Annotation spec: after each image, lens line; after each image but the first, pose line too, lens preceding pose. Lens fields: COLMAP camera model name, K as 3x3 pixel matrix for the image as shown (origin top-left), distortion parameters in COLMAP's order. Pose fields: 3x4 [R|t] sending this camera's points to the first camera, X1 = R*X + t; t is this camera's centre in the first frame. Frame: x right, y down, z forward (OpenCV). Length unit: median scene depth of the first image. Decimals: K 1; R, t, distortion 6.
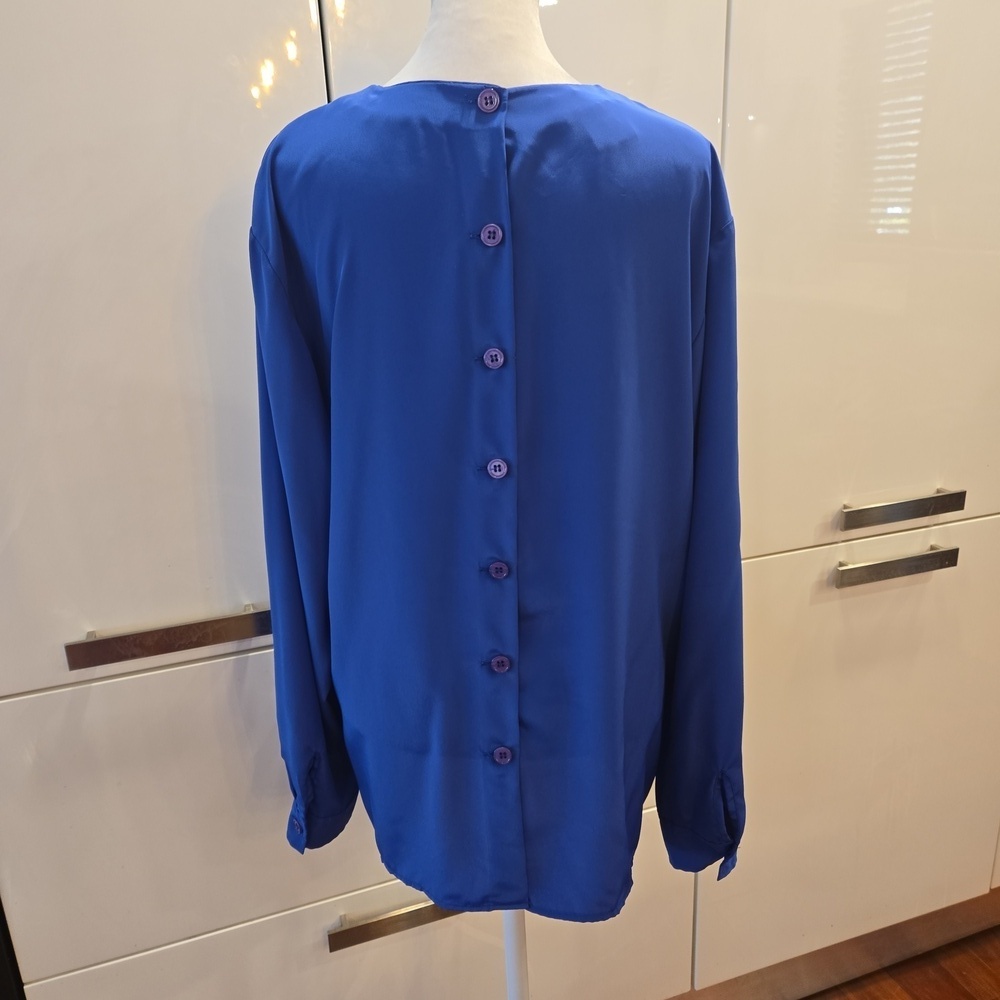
lens RADIAL K [[922.3, 0, 501.8], [0, 922.3, 502.5], [0, 0, 1]] dist [-0.005019, 0.000000]
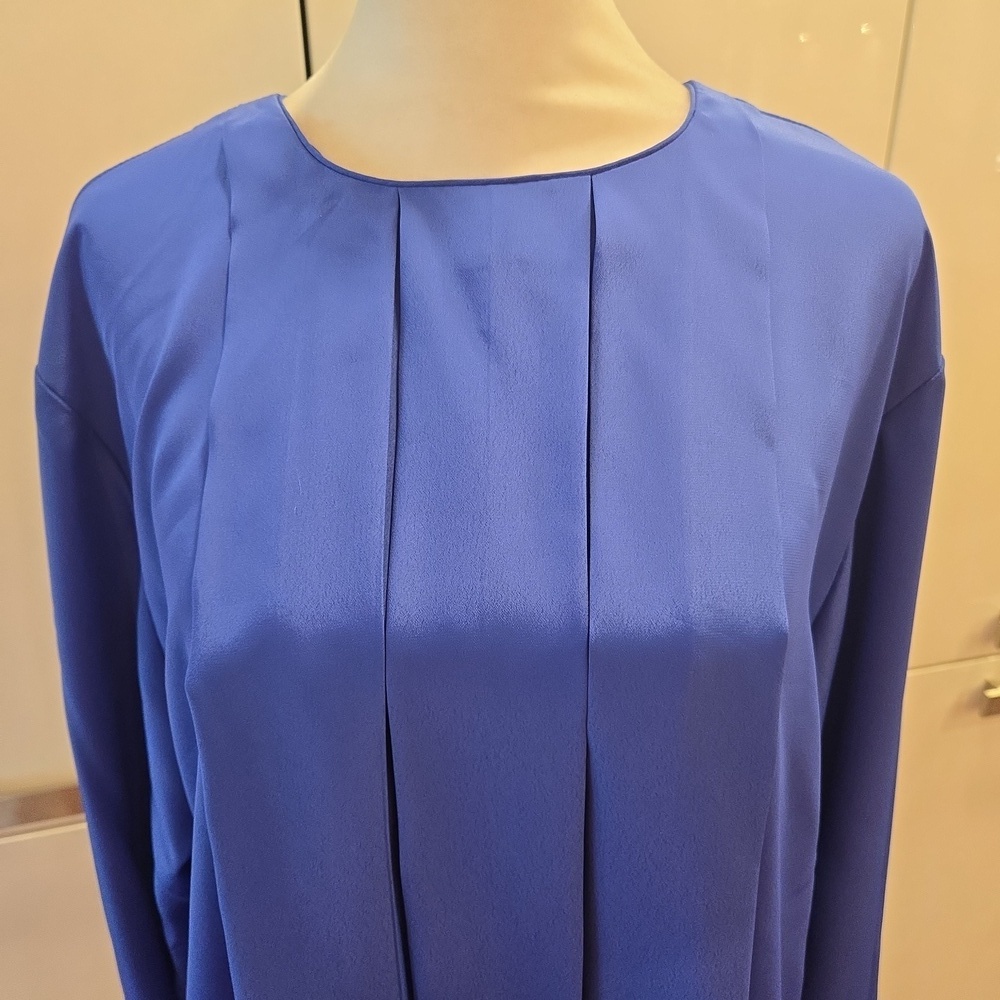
lens RADIAL K [[985.8, 0, 505.6], [0, 985.8, 497.8], [0, 0, 1]] dist [-0.016385, 0.000000]
pose [[0.998962, 0.023739, -0.038868, 0.005078], [-0.021850, 0.998592, 0.048330, -0.111888], [0.039960, -0.047431, 0.998075, 0.200484]]
